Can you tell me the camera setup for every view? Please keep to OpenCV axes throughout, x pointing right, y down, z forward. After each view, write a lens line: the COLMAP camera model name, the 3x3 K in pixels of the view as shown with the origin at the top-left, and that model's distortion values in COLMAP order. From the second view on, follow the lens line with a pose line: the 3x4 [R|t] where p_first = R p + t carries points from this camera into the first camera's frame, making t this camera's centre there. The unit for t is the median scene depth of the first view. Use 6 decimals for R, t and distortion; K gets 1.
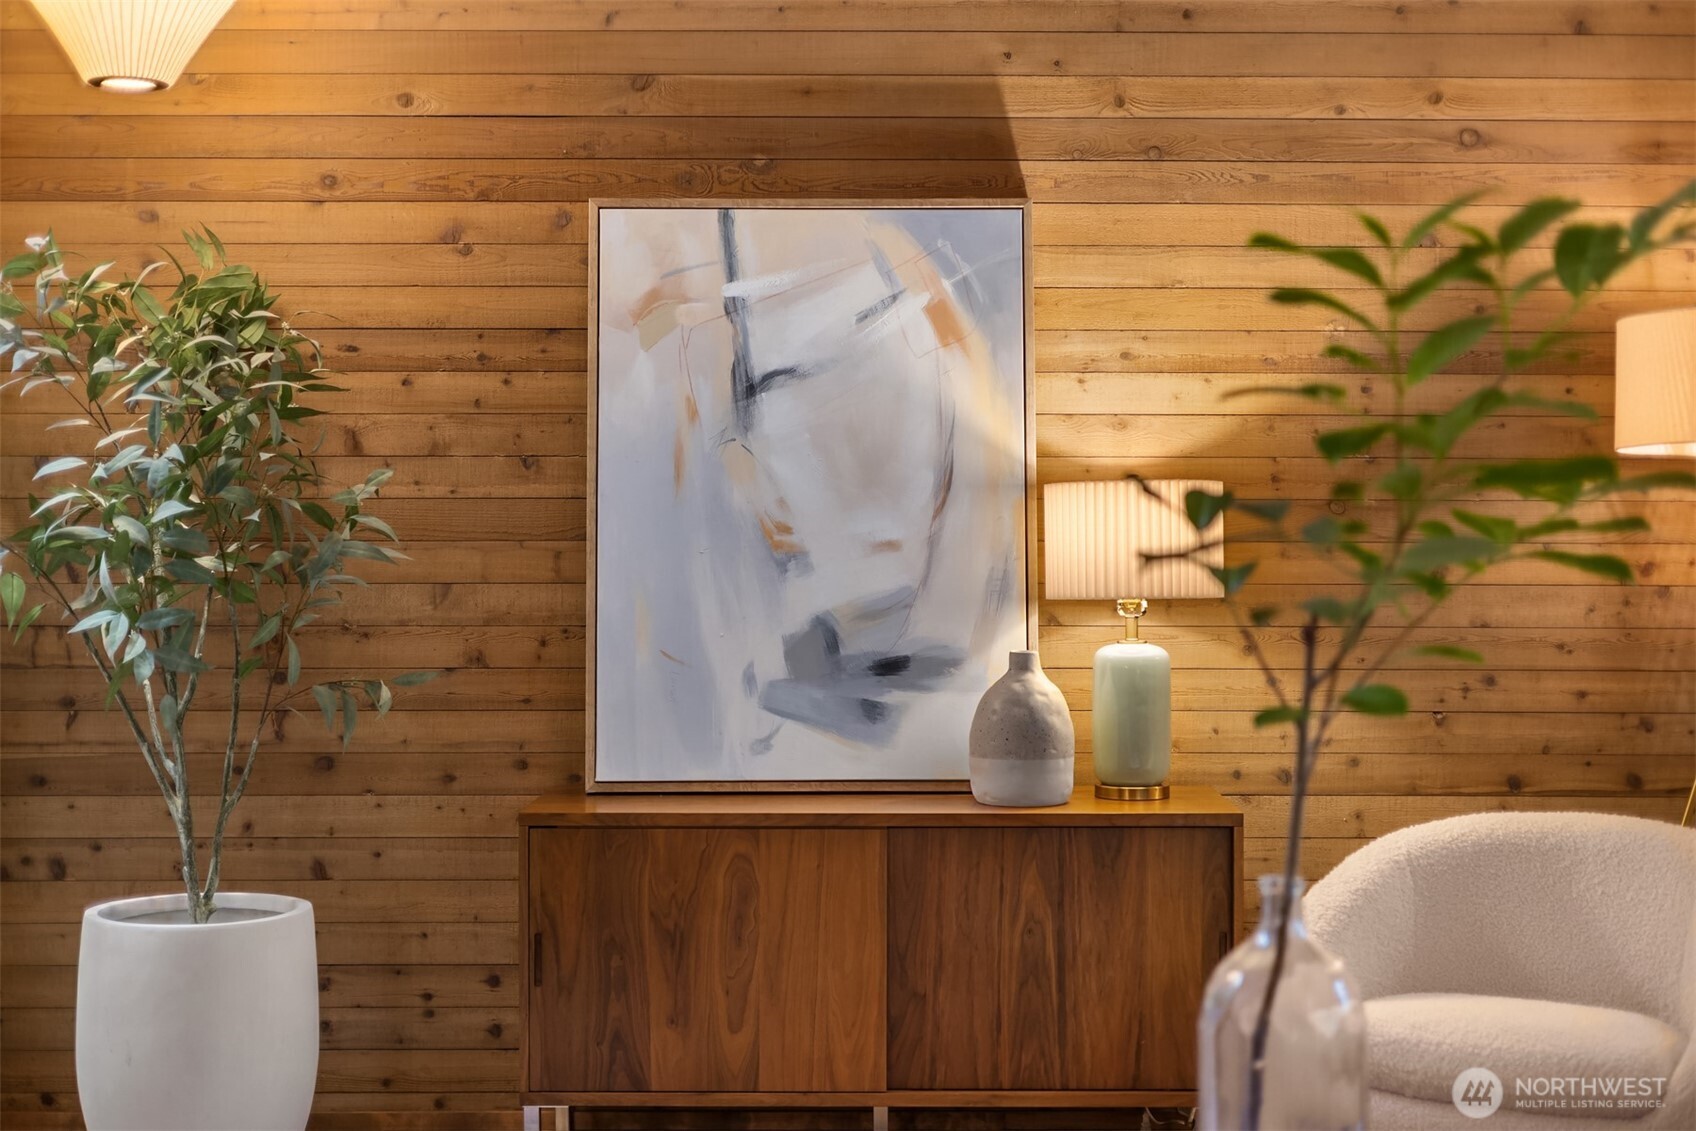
lens RADIAL K [[2495.2, 0, 893.8], [0, 2495.2, 528.6], [0, 0, 1]] dist [0.007800, 0.000000]
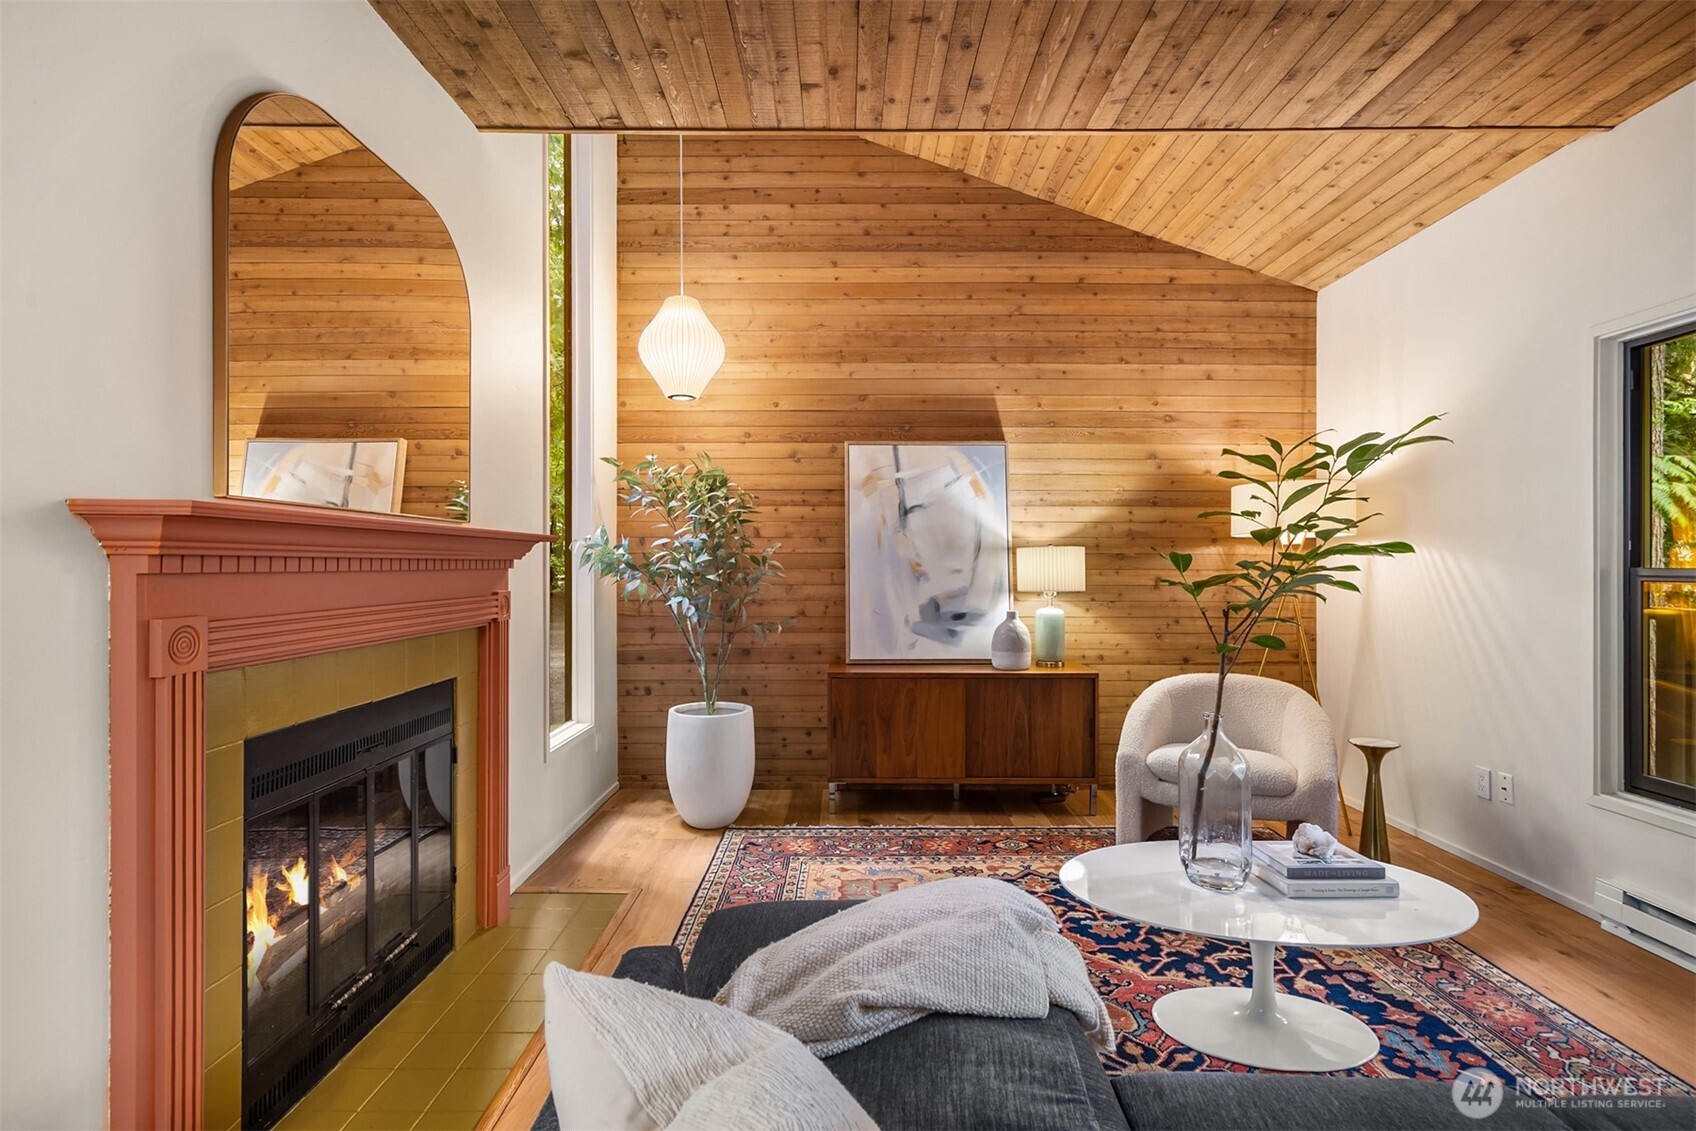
lens RADIAL K [[839.6, 0, 827.7], [0, 839.6, 554.6], [0, 0, 1]] dist [0.003978, -0.001570]
pose [[0.999842, 0.000943, -0.017762, -0.124995], [-0.001025, 0.999989, -0.004575, -0.006545], [0.017758, 0.004593, 0.999832, 0.100373]]
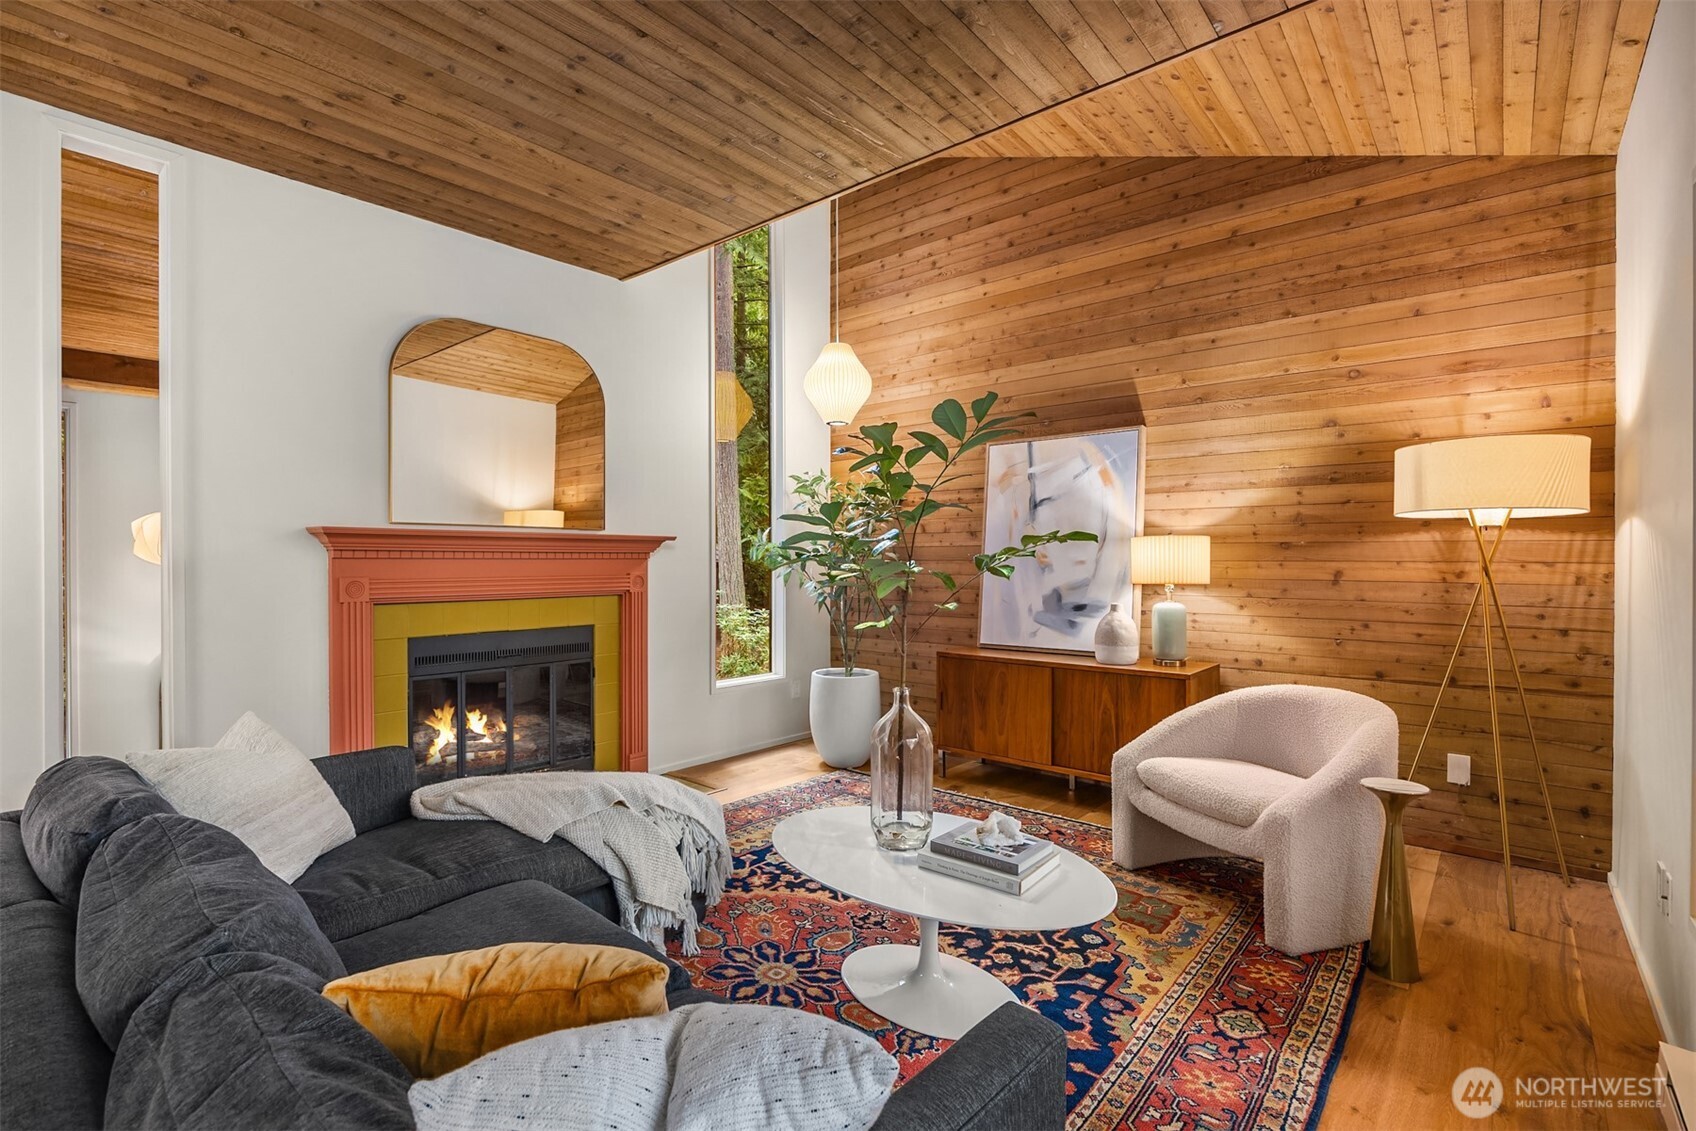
lens RADIAL K [[827.9, 0, 855.2], [0, 827.9, 553.3], [0, 0, 1]] dist [-0.003109, -0.001919]
pose [[0.728923, -0.005707, -0.684572, 0.426989], [0.003427, 0.999983, -0.004687, 0.000469], [0.684587, 0.001071, 0.728930, 0.193649]]
